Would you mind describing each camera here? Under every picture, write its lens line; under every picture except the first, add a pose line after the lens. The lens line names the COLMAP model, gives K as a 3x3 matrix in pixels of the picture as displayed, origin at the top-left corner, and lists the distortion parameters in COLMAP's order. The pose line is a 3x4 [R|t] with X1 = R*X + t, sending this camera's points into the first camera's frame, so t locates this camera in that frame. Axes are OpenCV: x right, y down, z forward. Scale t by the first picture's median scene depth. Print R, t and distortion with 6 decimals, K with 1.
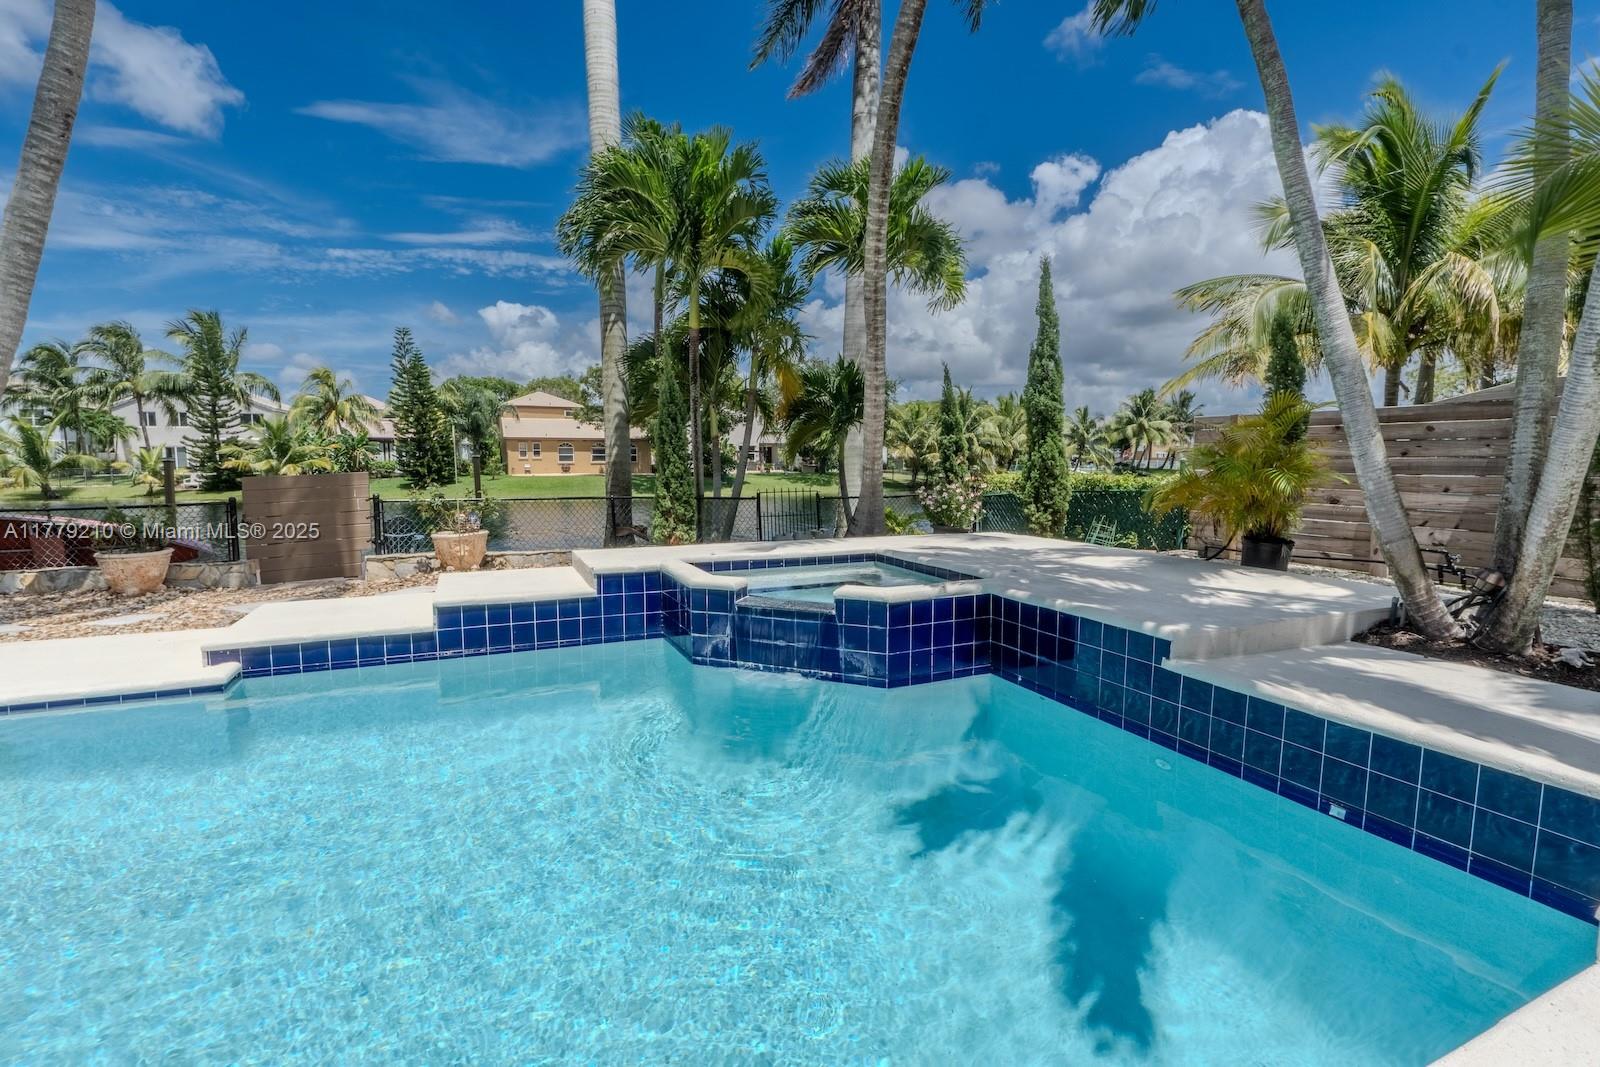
lens RADIAL K [[724.9, 0, 802.3], [0, 724.9, 525.8], [0, 0, 1]] dist [-0.008922, -0.000267]
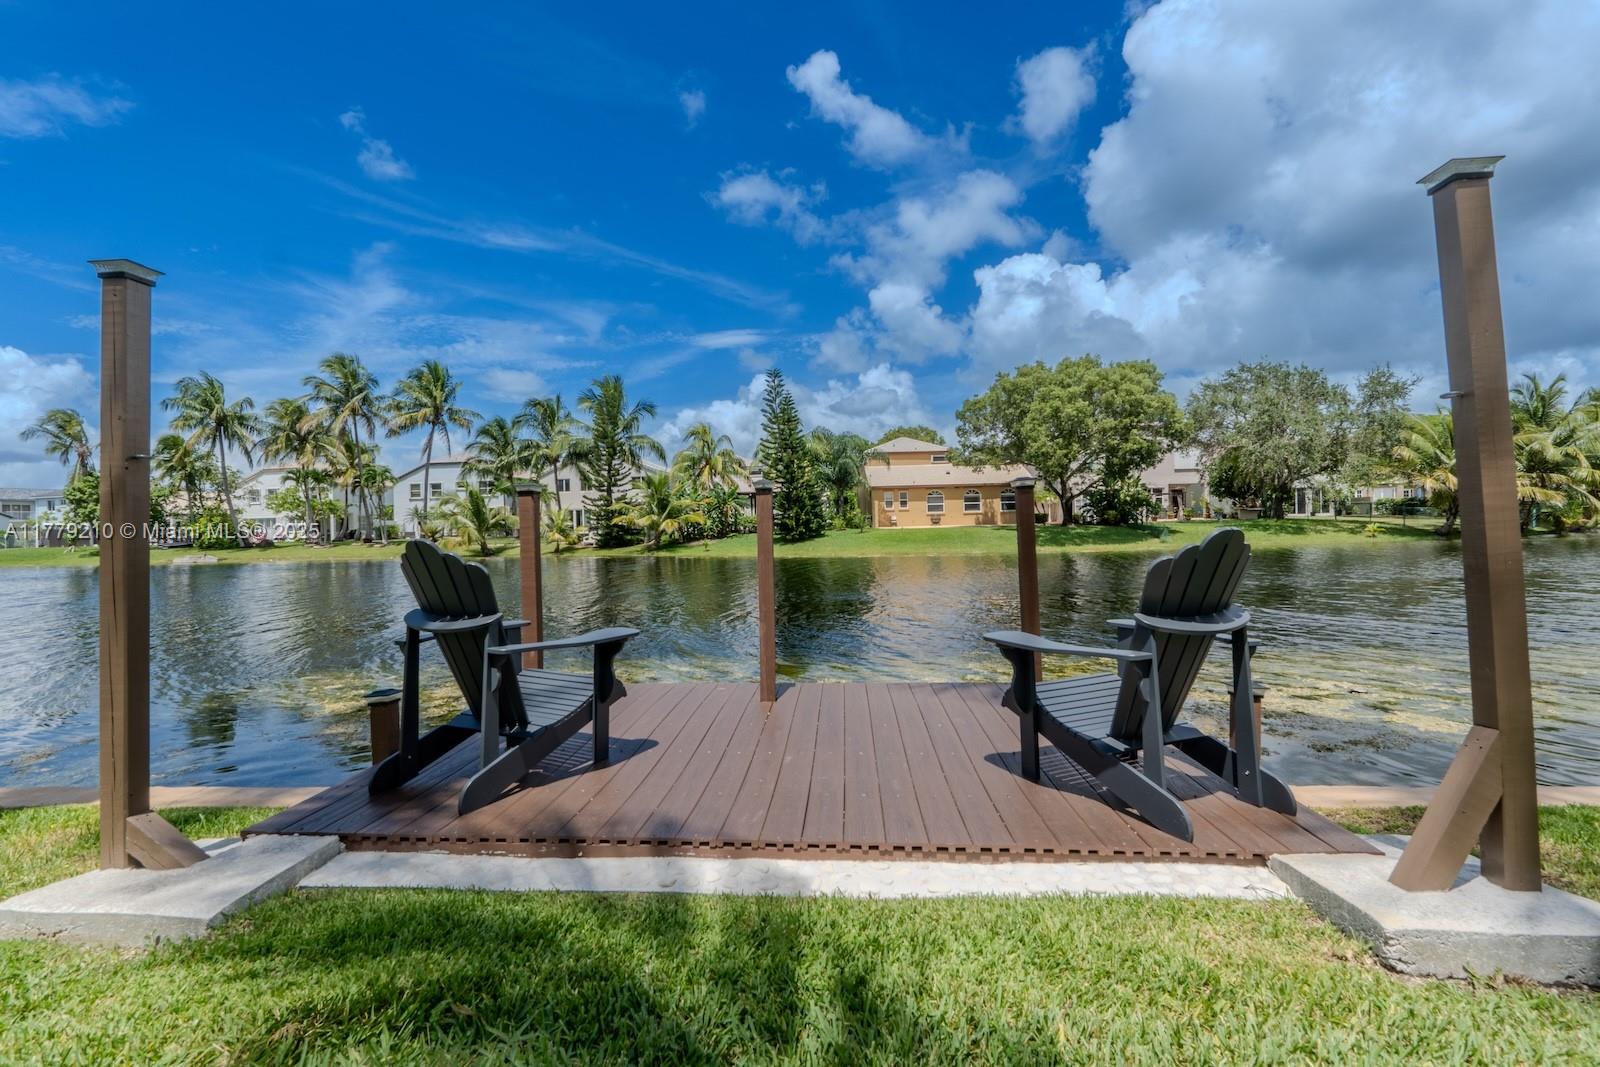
lens RADIAL K [[724.9, 0, 793.4], [0, 724.9, 527.7], [0, 0, 1]] dist [-0.008922, -0.000267]
pose [[0.898456, -0.021806, -0.438522, -0.124942], [-0.013560, 0.996911, -0.077355, -0.000891], [0.438855, 0.075446, 0.895385, 0.191271]]
